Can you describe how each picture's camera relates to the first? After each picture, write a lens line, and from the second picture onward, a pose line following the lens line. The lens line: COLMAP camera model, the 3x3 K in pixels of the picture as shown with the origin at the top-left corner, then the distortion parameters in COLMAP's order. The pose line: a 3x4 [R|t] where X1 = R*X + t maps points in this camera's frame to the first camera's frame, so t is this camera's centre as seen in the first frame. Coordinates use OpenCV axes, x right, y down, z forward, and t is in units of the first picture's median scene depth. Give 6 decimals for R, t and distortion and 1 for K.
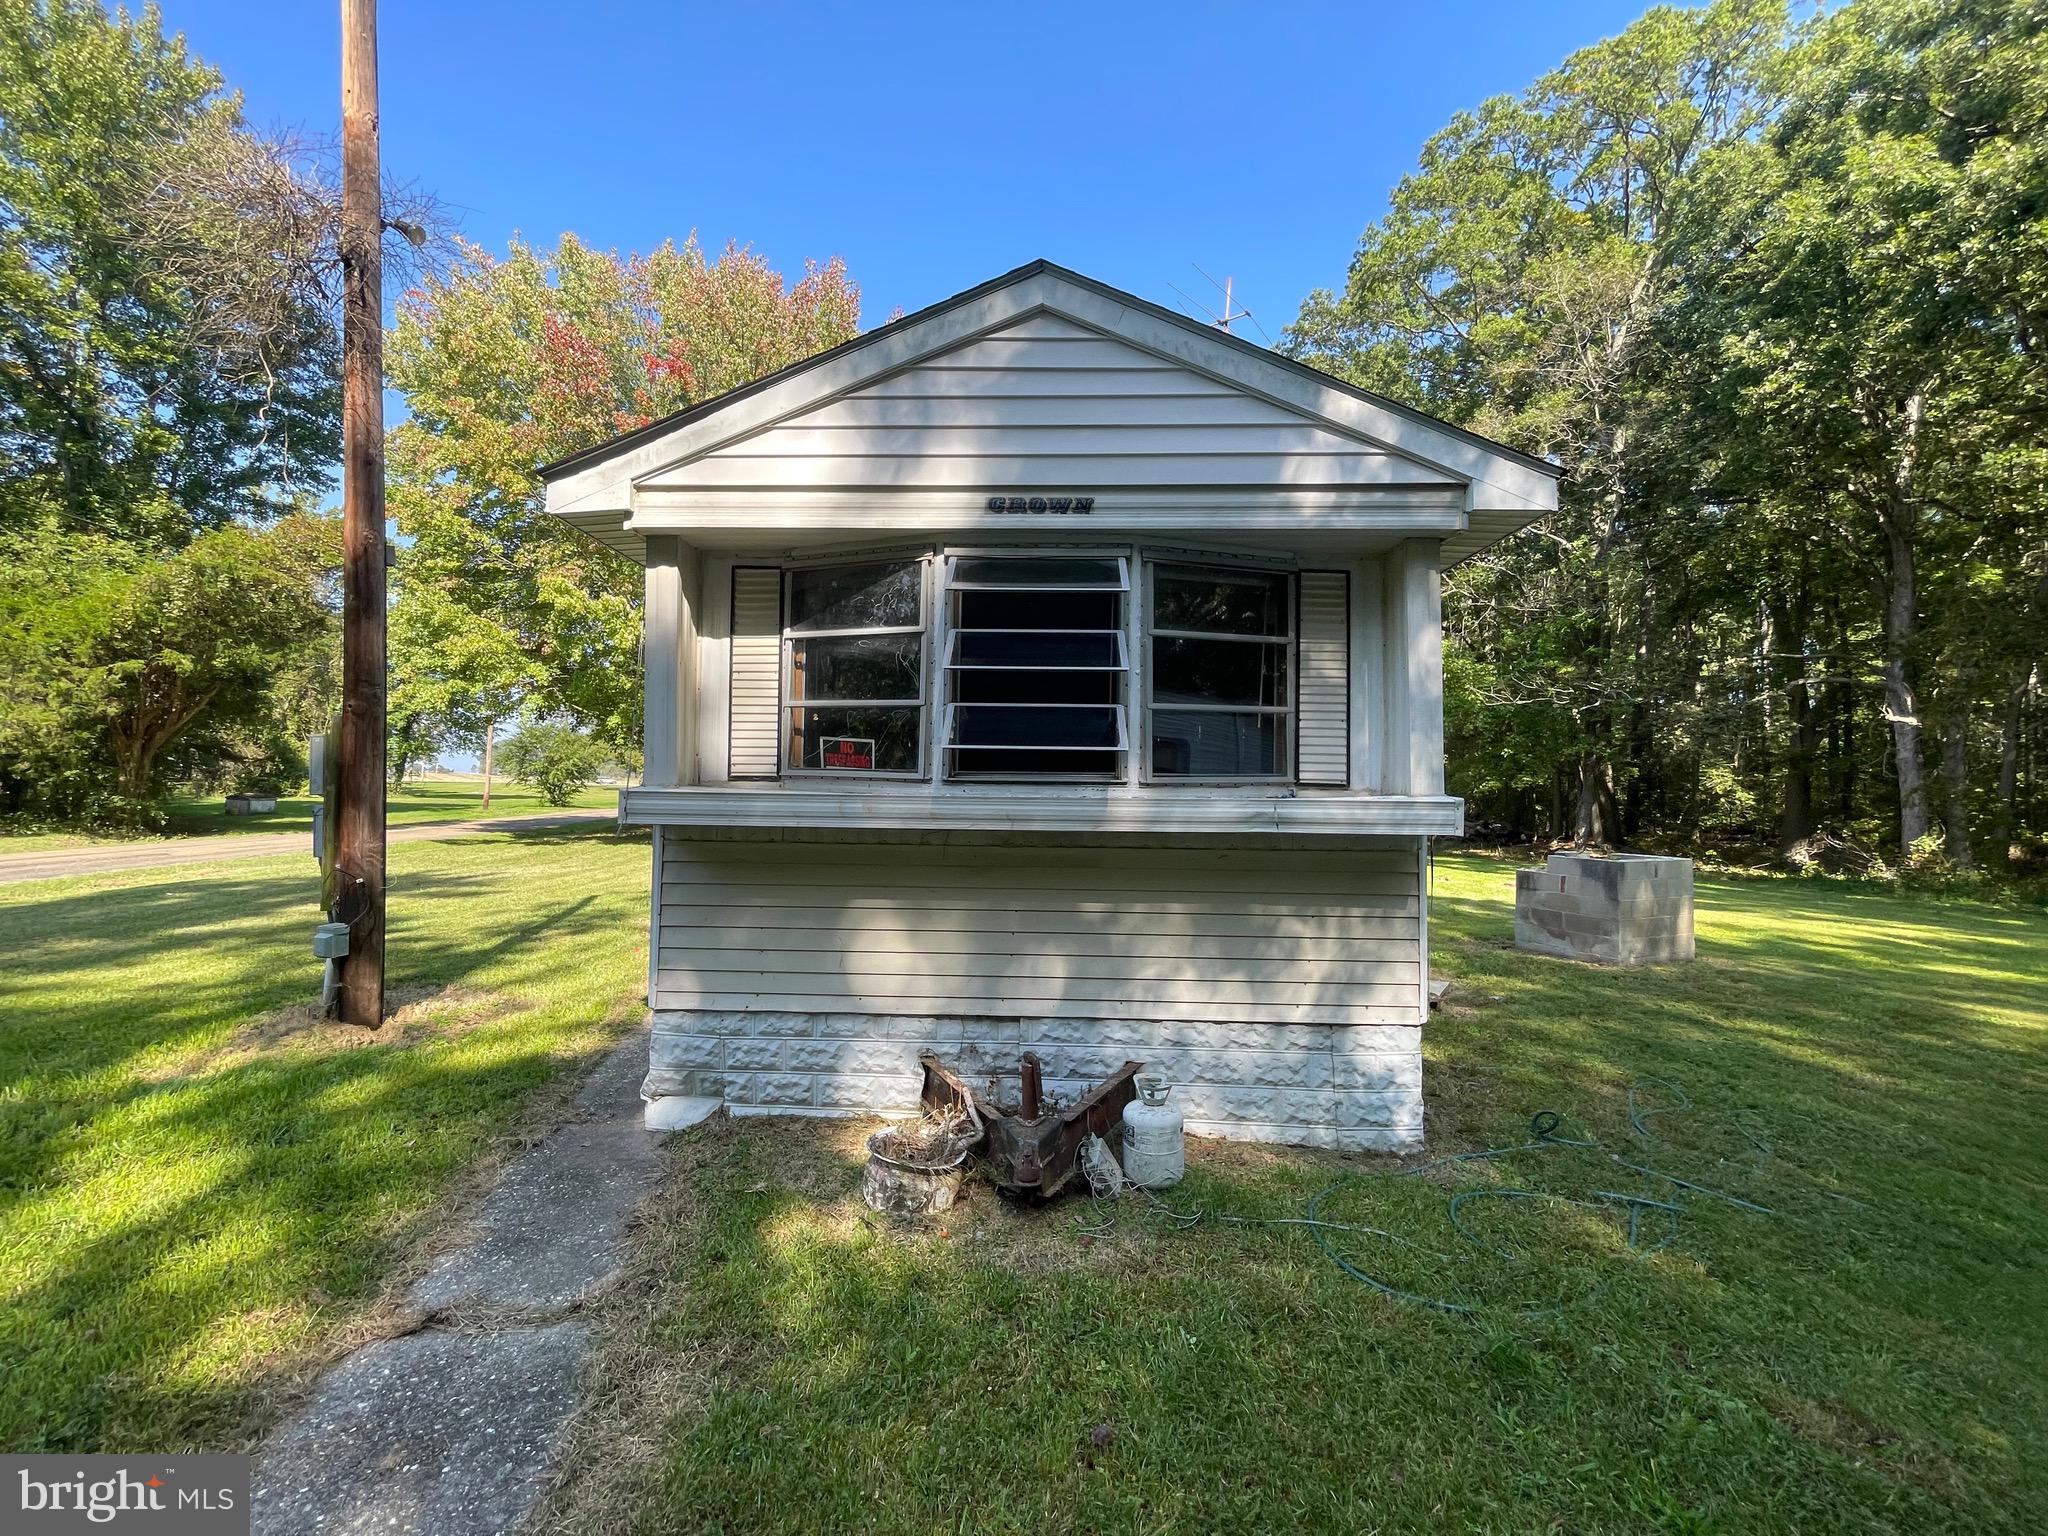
lens RADIAL K [[828.6, 0, 1018.9], [0, 828.6, 771.4], [0, 0, 1]] dist [0.001570, -0.001803]
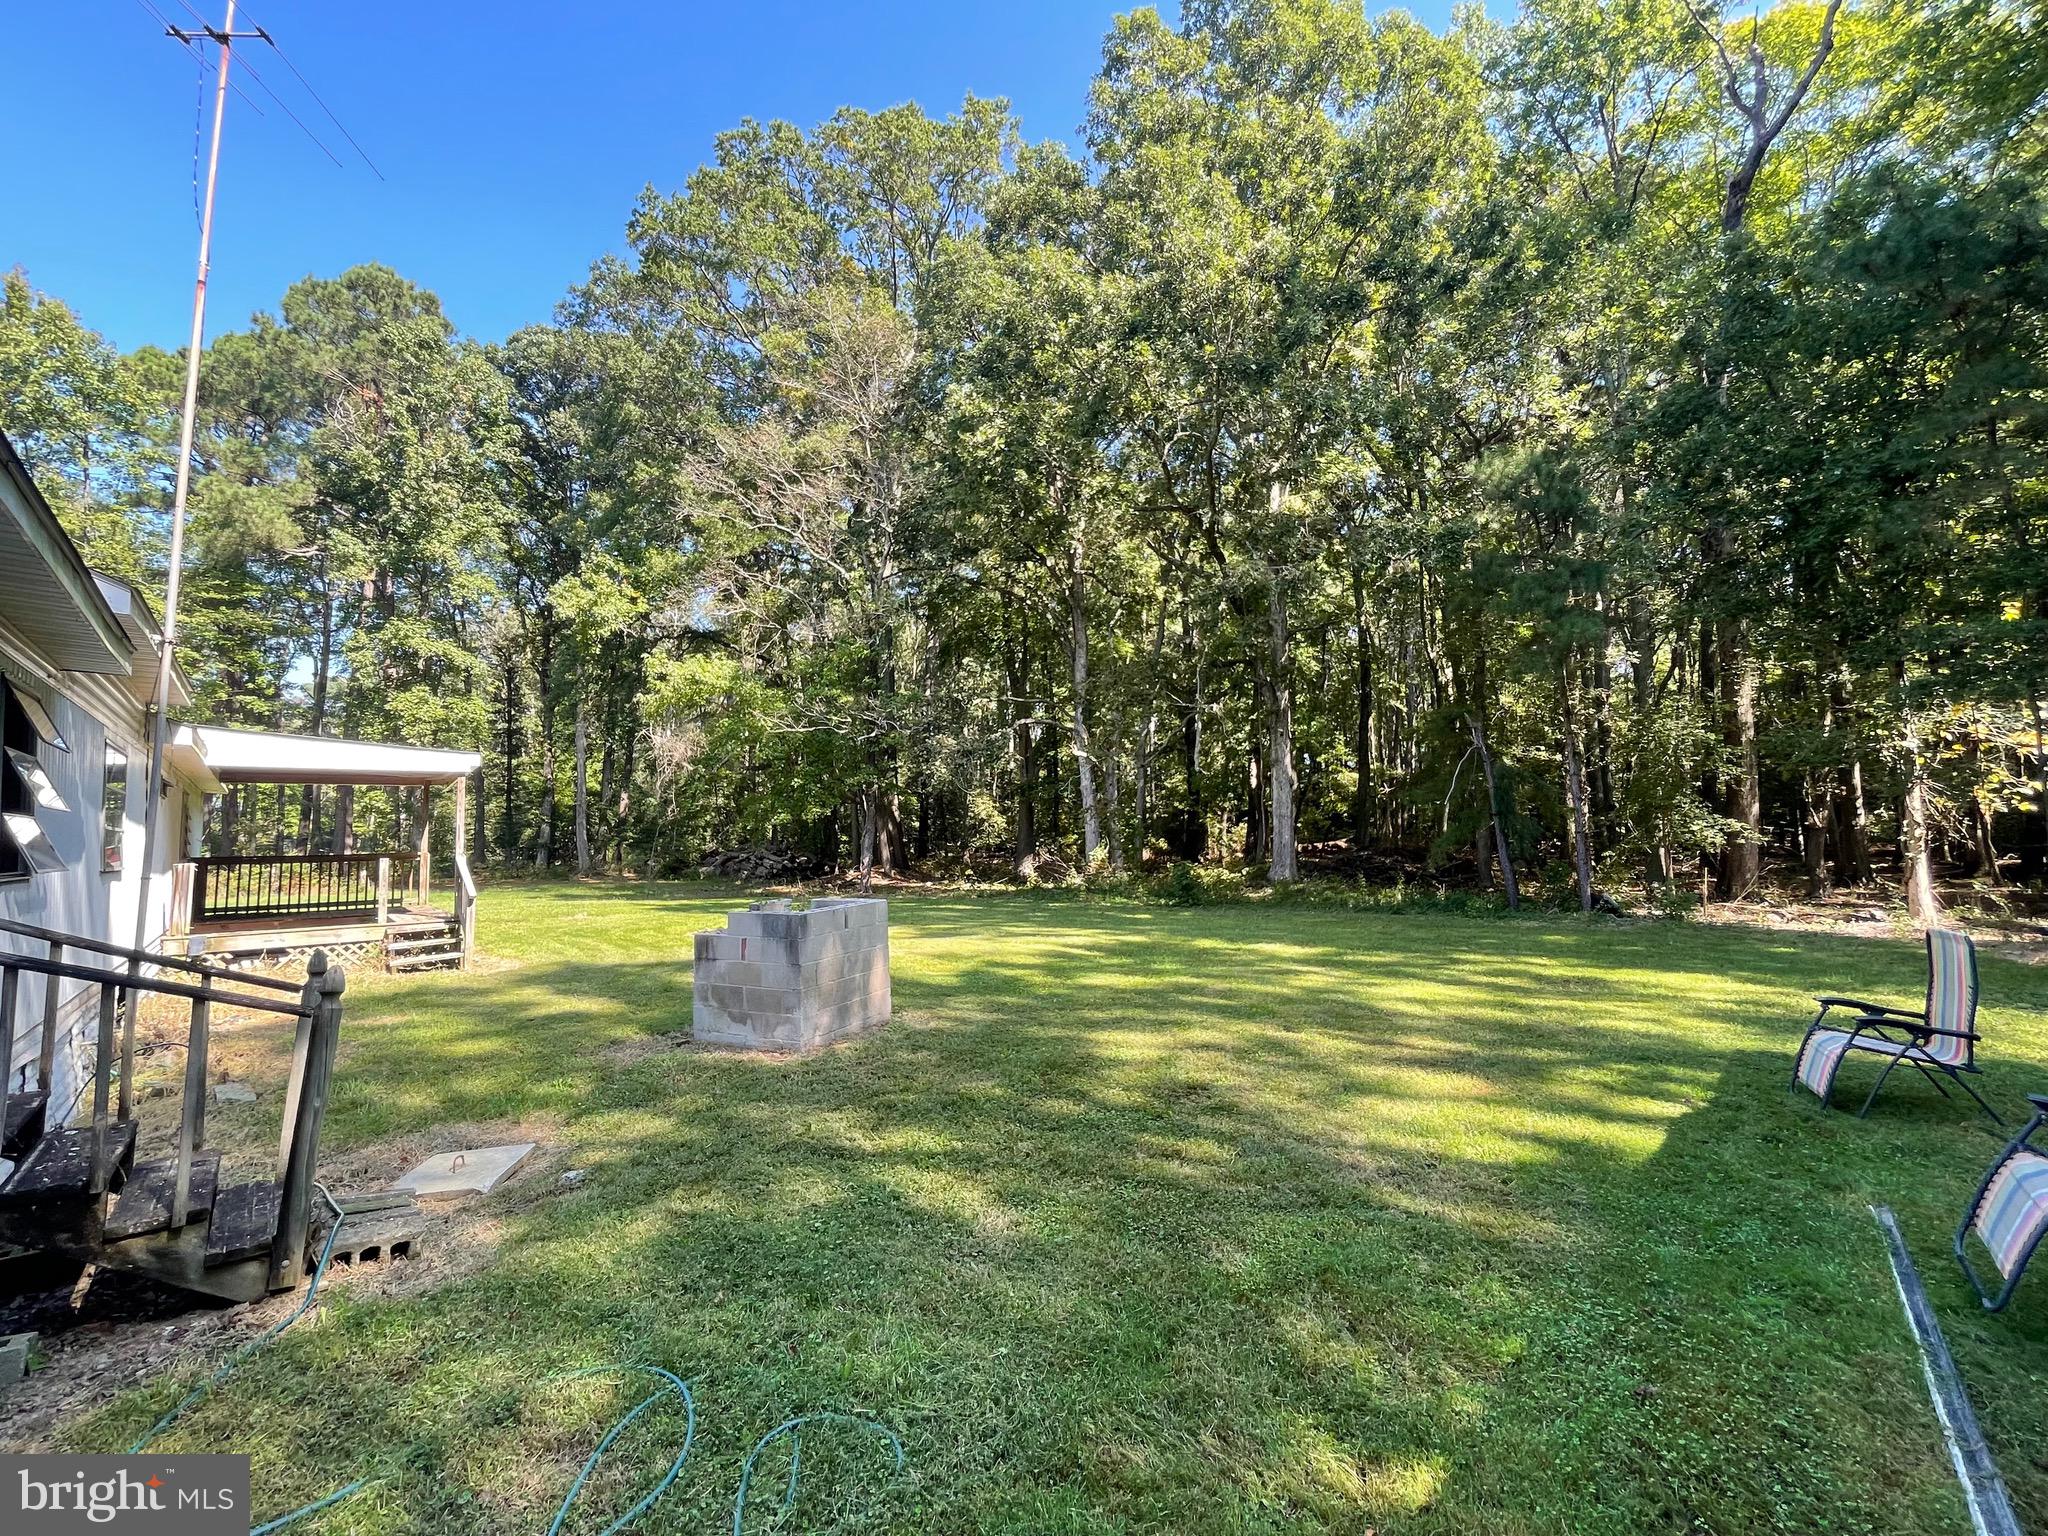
lens RADIAL K [[828.6, 0, 1025.8], [0, 828.6, 775.1], [0, 0, 1]] dist [0.001570, -0.001803]
pose [[0.744989, 0.001381, 0.667075, 0.176083], [0.024927, 0.999242, -0.029907, 0.003764], [-0.666611, 0.038908, 0.744390, 0.135003]]
